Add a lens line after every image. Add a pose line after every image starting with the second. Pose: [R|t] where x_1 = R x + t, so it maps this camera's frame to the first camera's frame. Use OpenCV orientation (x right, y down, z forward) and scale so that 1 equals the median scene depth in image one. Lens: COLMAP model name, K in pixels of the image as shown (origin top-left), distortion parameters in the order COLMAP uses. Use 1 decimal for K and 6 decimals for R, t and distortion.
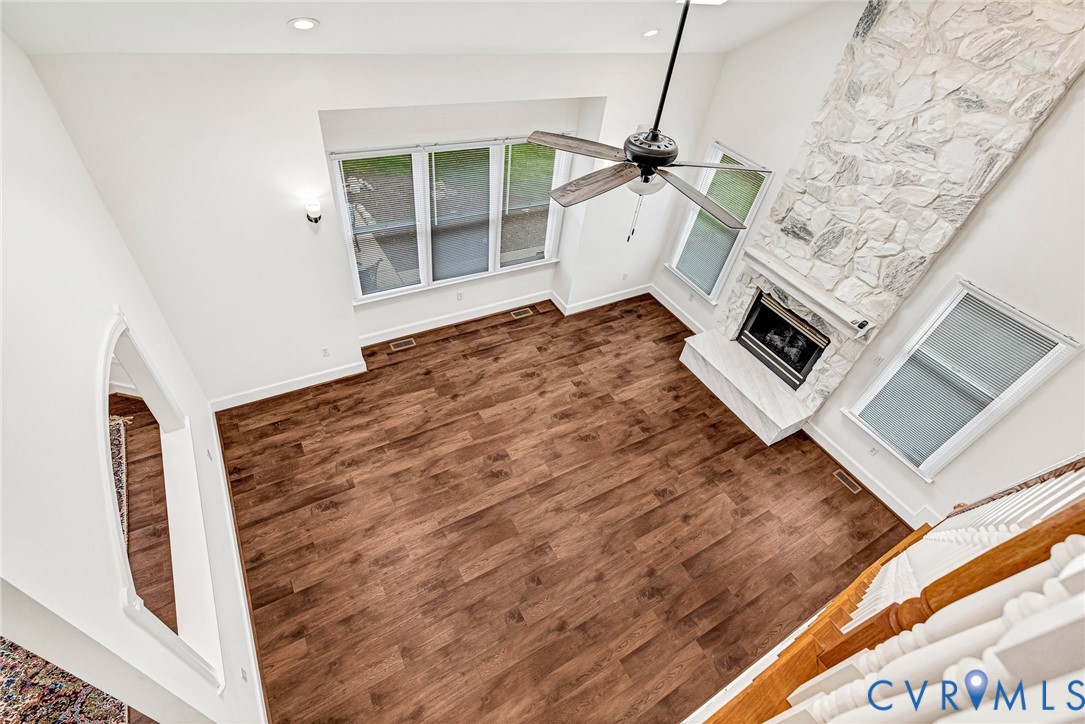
lens RADIAL K [[505.1, 0, 544.7], [0, 505.1, 362.0], [0, 0, 1]] dist [0.003707, 0.000239]
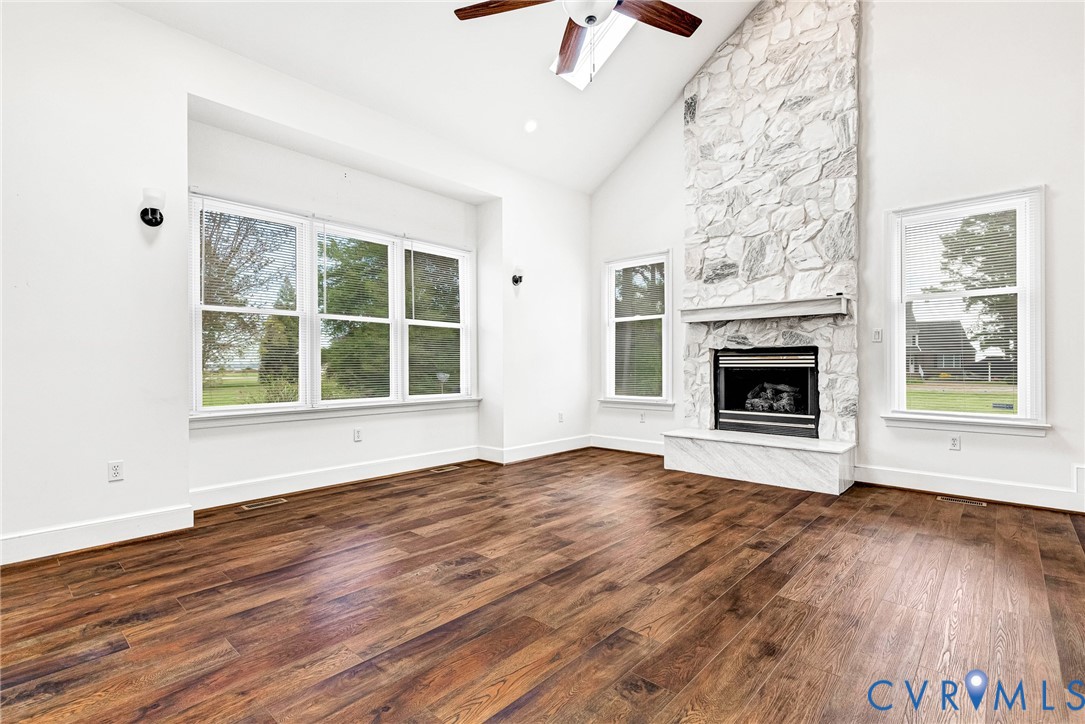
lens RADIAL K [[505.1, 0, 544.7], [0, 505.1, 362.0], [0, 0, 1]] dist [0.003707, 0.000239]
pose [[0.946307, -0.122965, 0.298969, -0.146604], [0.294331, 0.710191, -0.639530, 0.408844], [-0.133685, 0.693188, 0.708251, 0.482098]]
